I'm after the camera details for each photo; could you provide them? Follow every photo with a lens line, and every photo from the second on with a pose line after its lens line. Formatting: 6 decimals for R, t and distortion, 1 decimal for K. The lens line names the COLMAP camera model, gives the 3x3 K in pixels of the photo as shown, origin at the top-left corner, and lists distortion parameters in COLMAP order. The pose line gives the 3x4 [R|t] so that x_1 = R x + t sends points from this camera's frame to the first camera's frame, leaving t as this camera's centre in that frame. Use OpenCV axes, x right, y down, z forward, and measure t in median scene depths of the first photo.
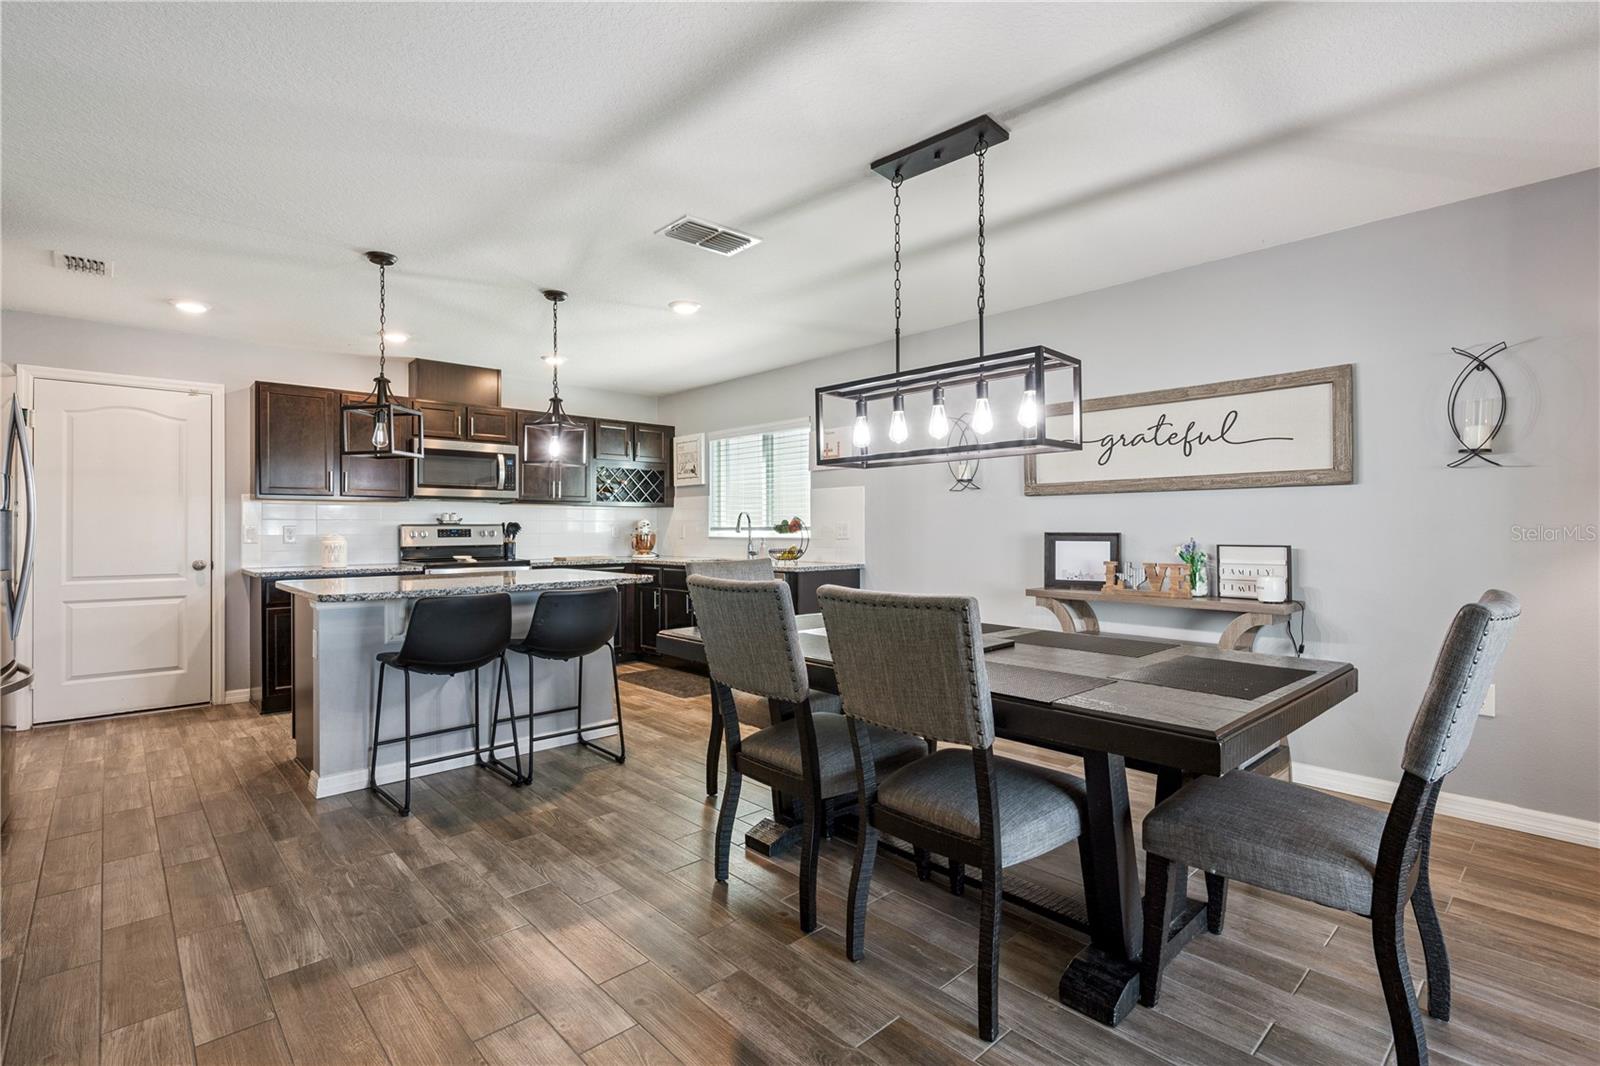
lens RADIAL K [[742.4, 0, 796.5], [0, 742.4, 525.2], [0, 0, 1]] dist [0.004621, 0.000084]
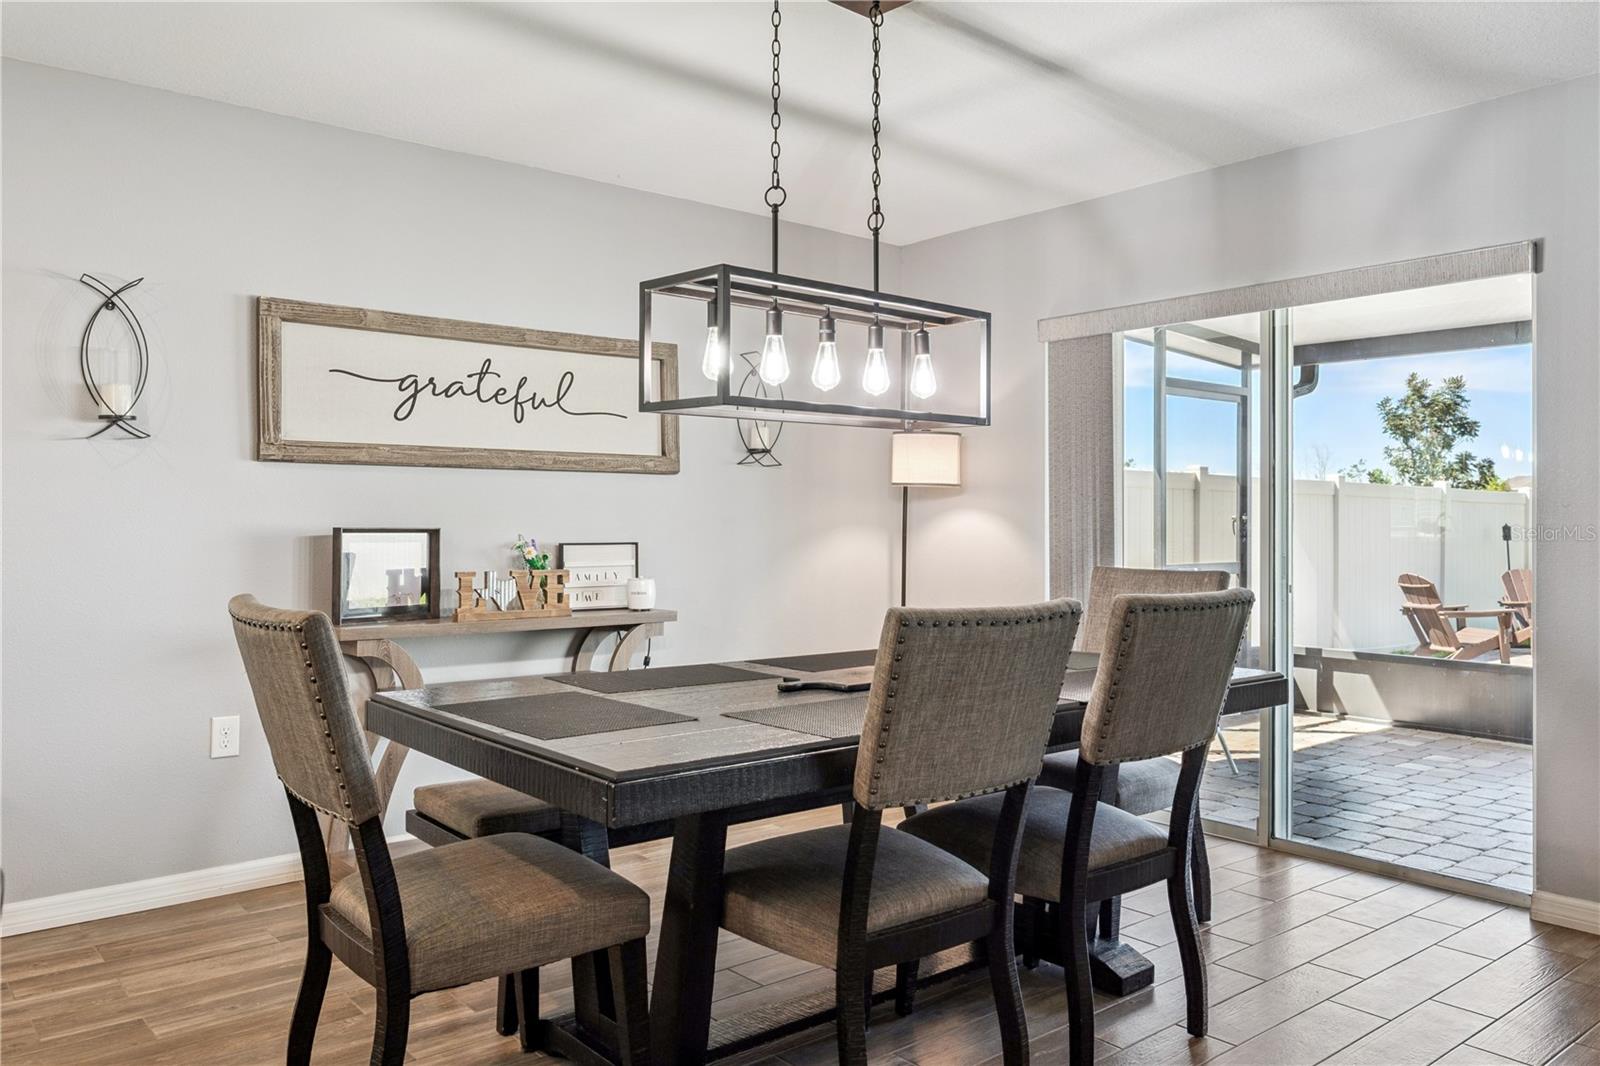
lens RADIAL K [[1186.4, 0, 800.4], [0, 1186.4, 519.9], [0, 0, 1]] dist [-0.006595, 0.001349]
pose [[0.056364, 0.004819, 0.998399, -0.492304], [-0.008592, 0.999954, -0.004342, 0.004093], [-0.998373, -0.008334, 0.056403, 0.523876]]
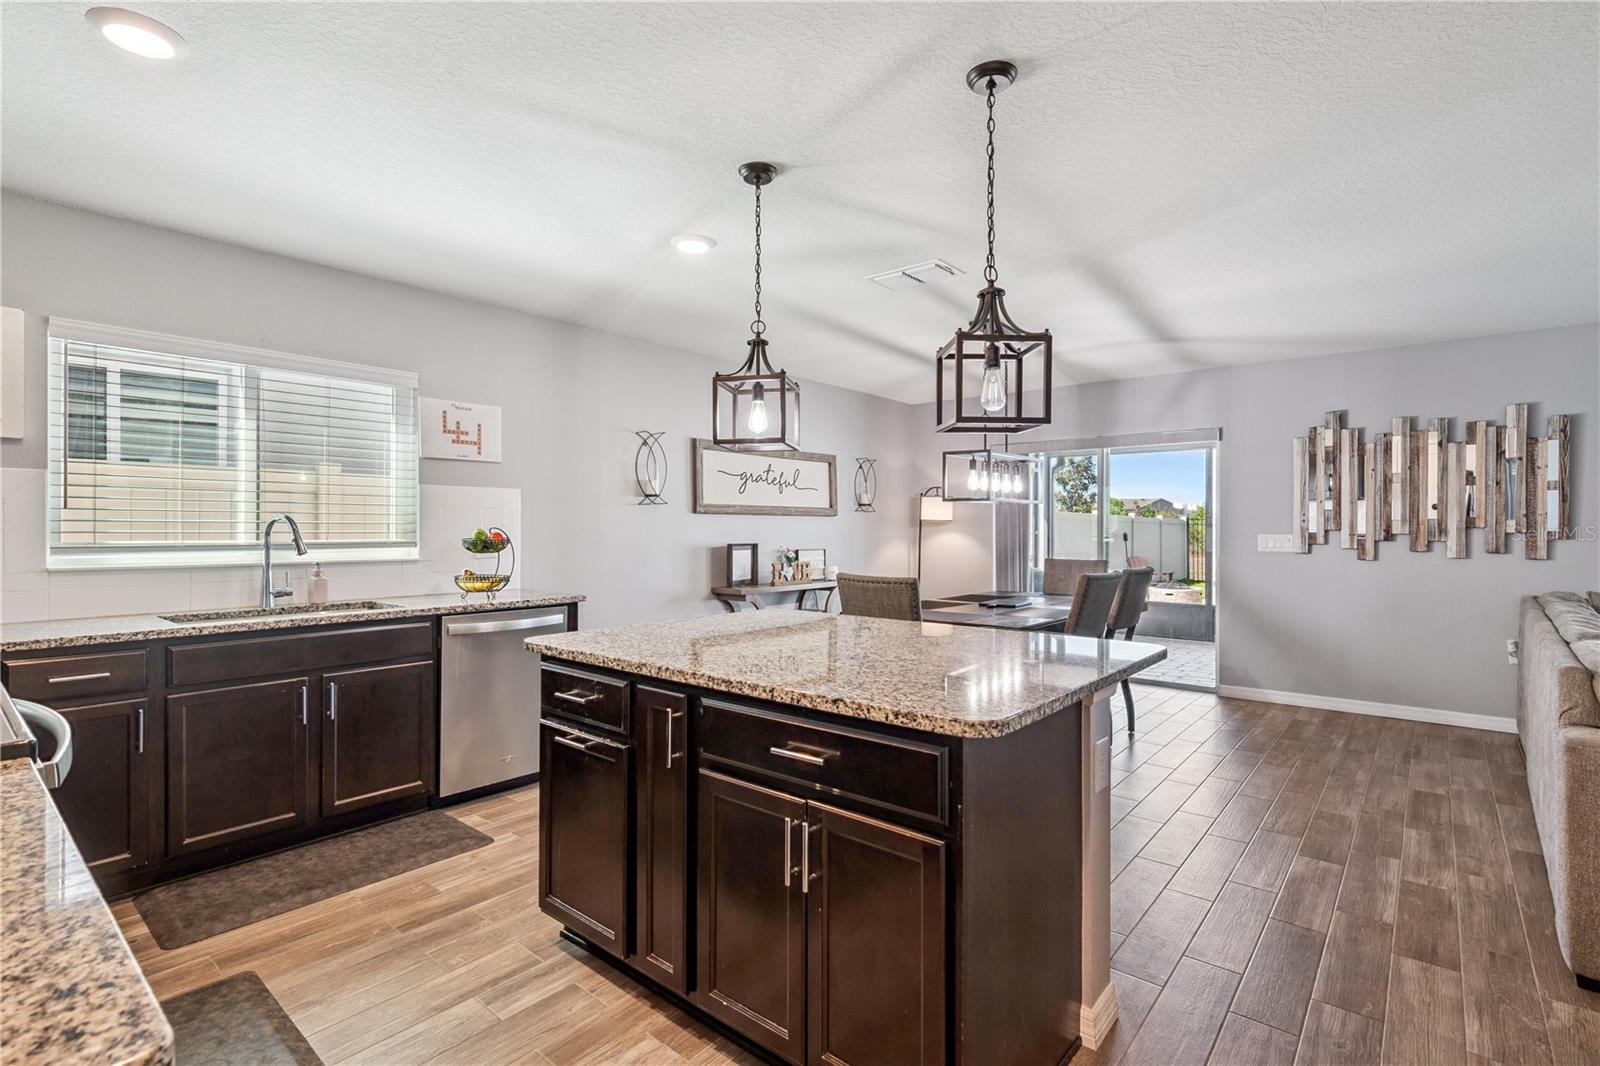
lens RADIAL K [[754.8, 0, 800.3], [0, 754.8, 528.9], [0, 0, 1]] dist [0.000977, 0.000785]
pose [[-0.123519, 0.002059, 0.992340, -0.838825], [-0.005356, 0.999982, -0.002742, -0.011182], [-0.992328, -0.005654, -0.123506, 0.920196]]
